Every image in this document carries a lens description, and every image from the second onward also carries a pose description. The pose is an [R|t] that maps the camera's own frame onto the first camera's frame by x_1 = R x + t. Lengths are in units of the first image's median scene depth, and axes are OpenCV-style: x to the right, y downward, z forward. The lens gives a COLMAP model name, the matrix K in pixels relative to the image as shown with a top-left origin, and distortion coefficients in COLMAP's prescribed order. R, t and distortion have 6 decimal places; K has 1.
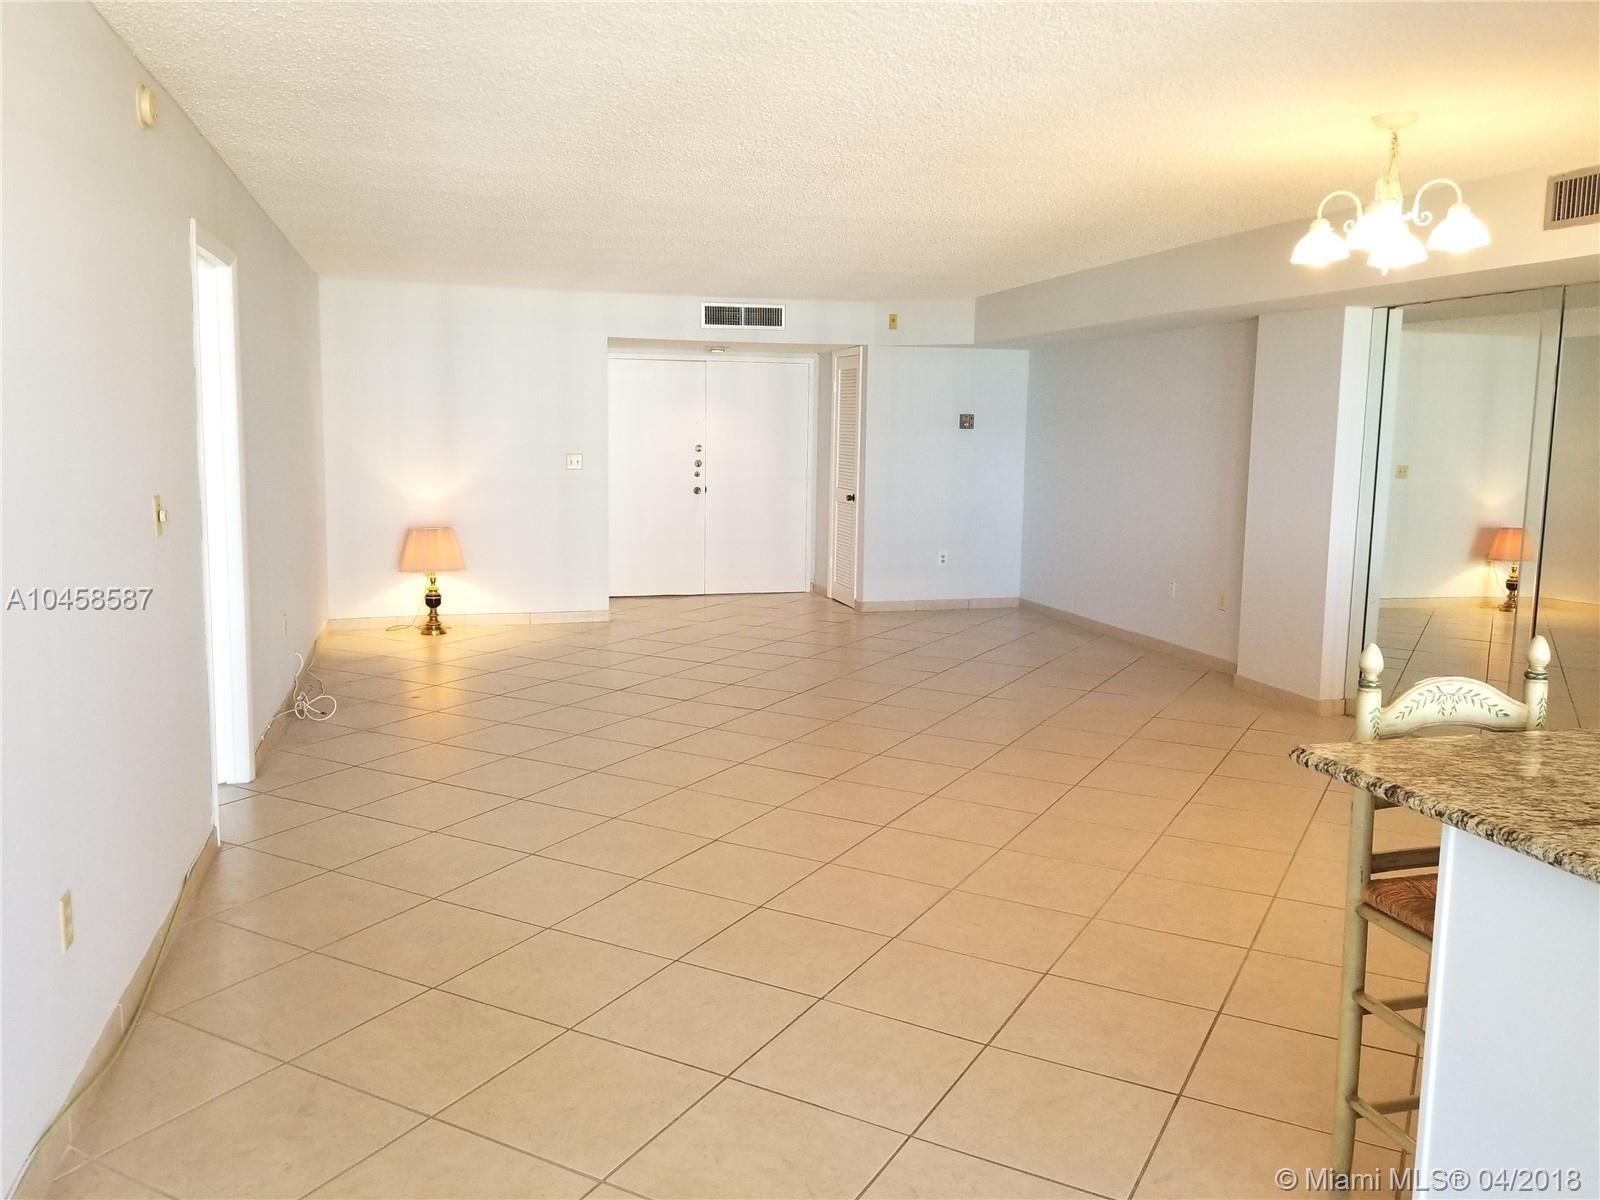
lens RADIAL K [[1263.8, 0, 795.3], [0, 1263.8, 598.3], [0, 0, 1]] dist [0.072098, -0.098031]
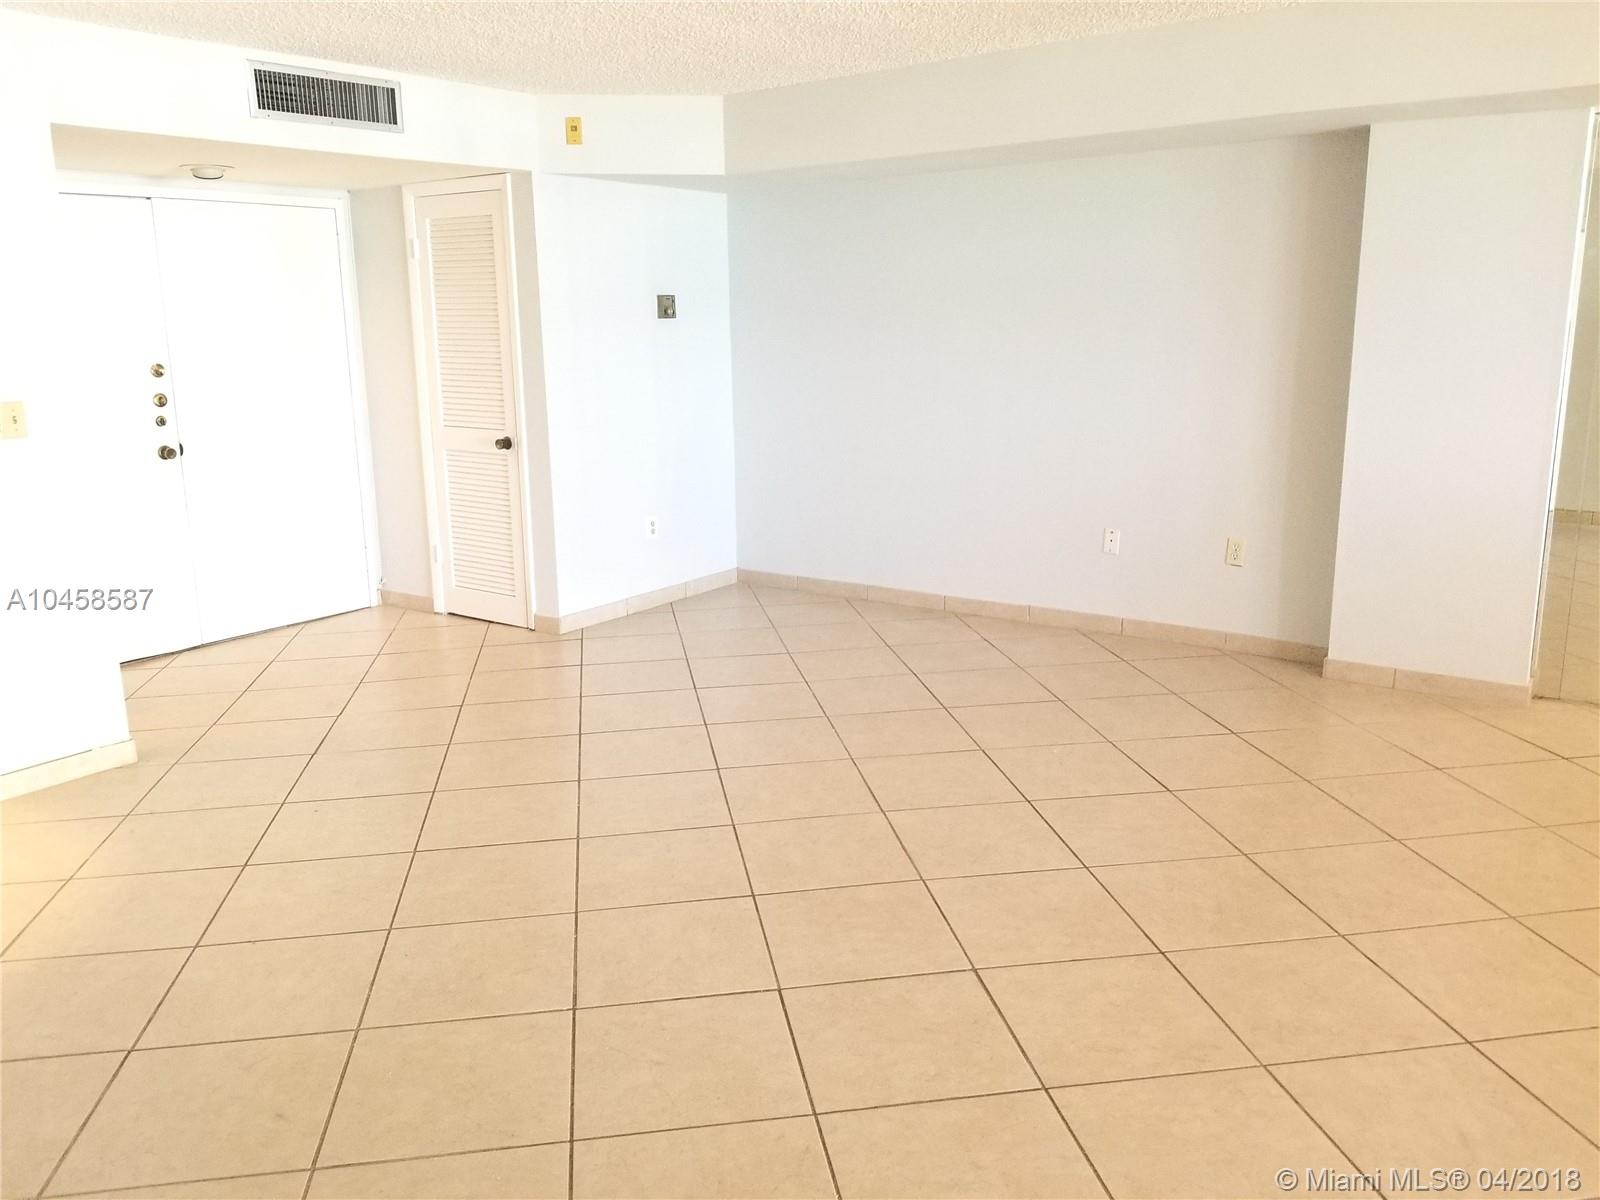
lens RADIAL K [[1263.8, 0, 805.4], [0, 1263.8, 600.3], [0, 0, 1]] dist [0.072098, -0.098031]
pose [[0.778068, -0.164719, 0.606200, -0.216766], [0.111132, 0.985882, 0.125247, -0.066998], [-0.618272, -0.030082, 0.785388, 0.458409]]
